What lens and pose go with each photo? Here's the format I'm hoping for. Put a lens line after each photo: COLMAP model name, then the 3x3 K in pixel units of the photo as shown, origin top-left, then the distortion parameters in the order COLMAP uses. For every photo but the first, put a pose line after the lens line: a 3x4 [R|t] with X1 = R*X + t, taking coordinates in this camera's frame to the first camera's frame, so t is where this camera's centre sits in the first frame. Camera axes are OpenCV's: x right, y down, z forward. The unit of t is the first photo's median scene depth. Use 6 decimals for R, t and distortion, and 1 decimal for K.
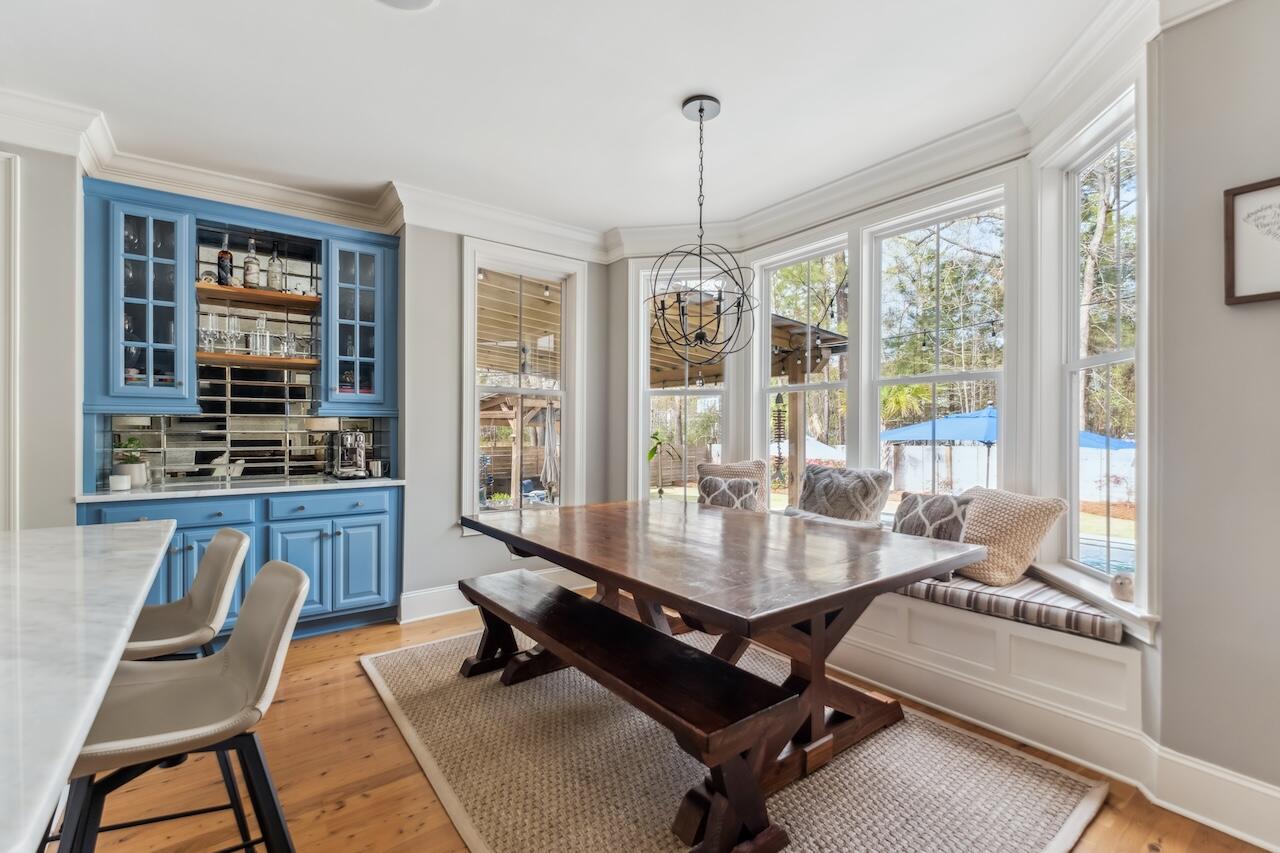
lens RADIAL K [[569.0, 0, 640.0], [0, 569.0, 430.8], [0, 0, 1]] dist [-0.000653, -0.000218]
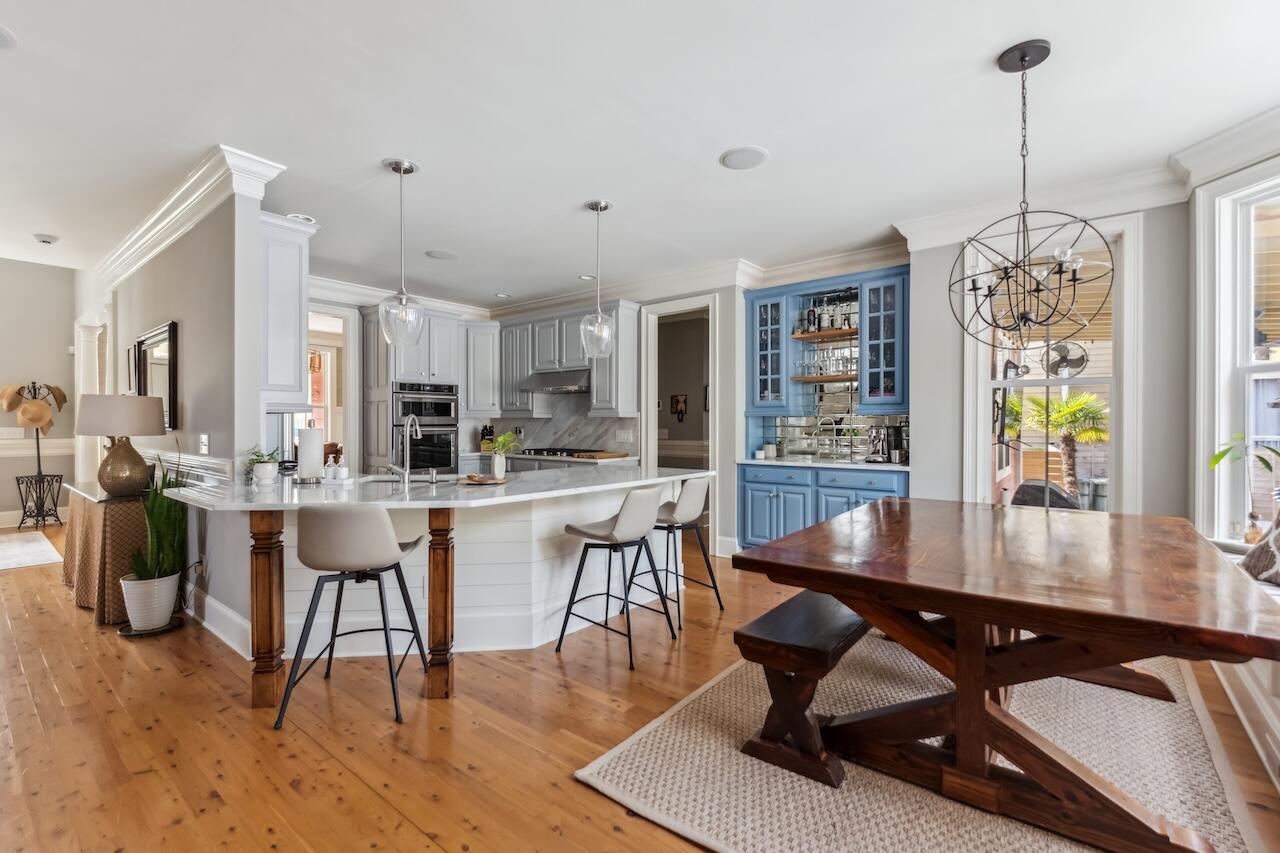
lens RADIAL K [[562.0, 0, 643.0], [0, 562.0, 426.2], [0, 0, 1]] dist [-0.000577, -0.001209]
pose [[0.251953, -0.000093, -0.967740, 0.633168], [0.000446, 1.000000, 0.000020, 0.000892], [0.967739, -0.000437, 0.251953, 0.170927]]
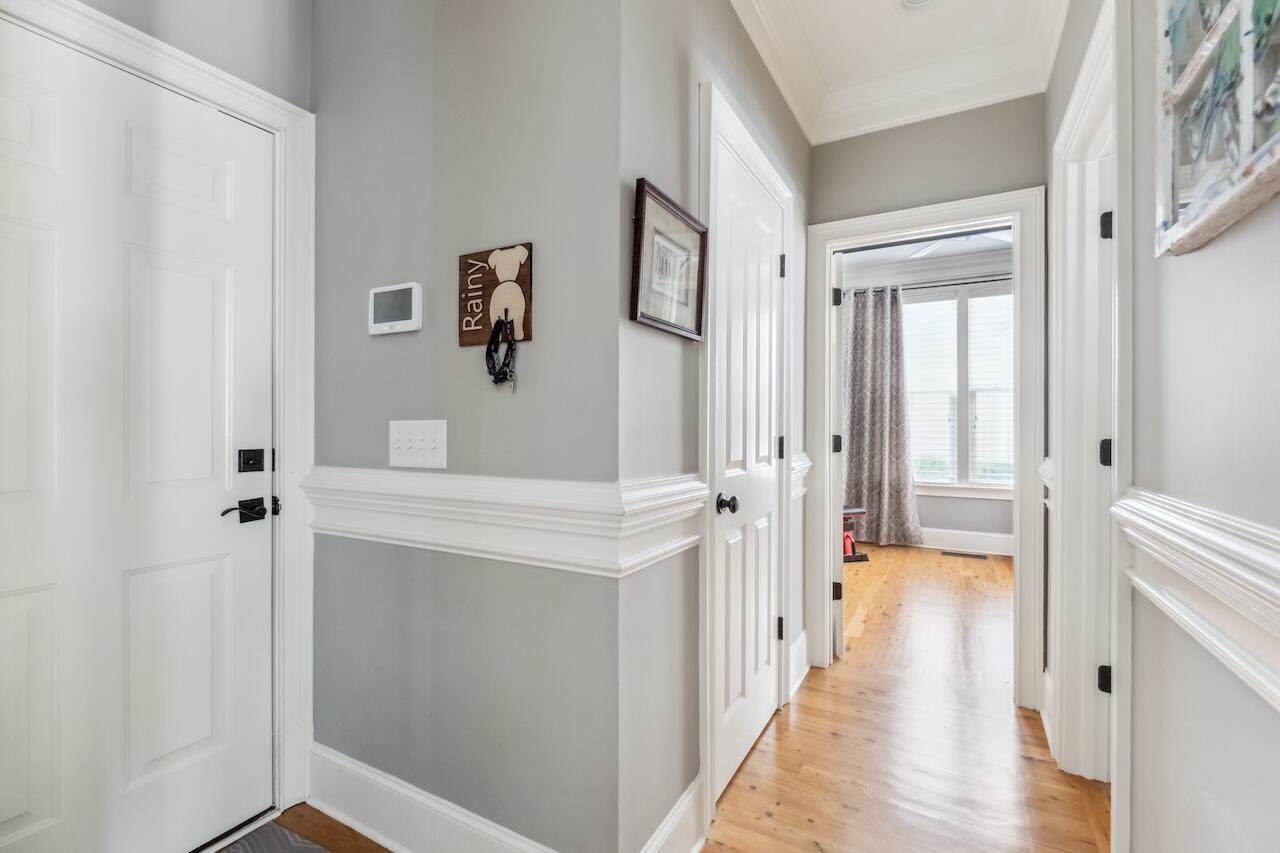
lens RADIAL K [[558.9, 0, 642.8], [0, 558.9, 428.6], [0, 0, 1]] dist [-0.001890, -0.000777]
pose [[0.406156, -0.002798, -0.913799, -0.940604], [-0.000913, 0.999994, -0.003468, 0.019801], [0.913803, 0.002243, 0.406151, 0.760737]]
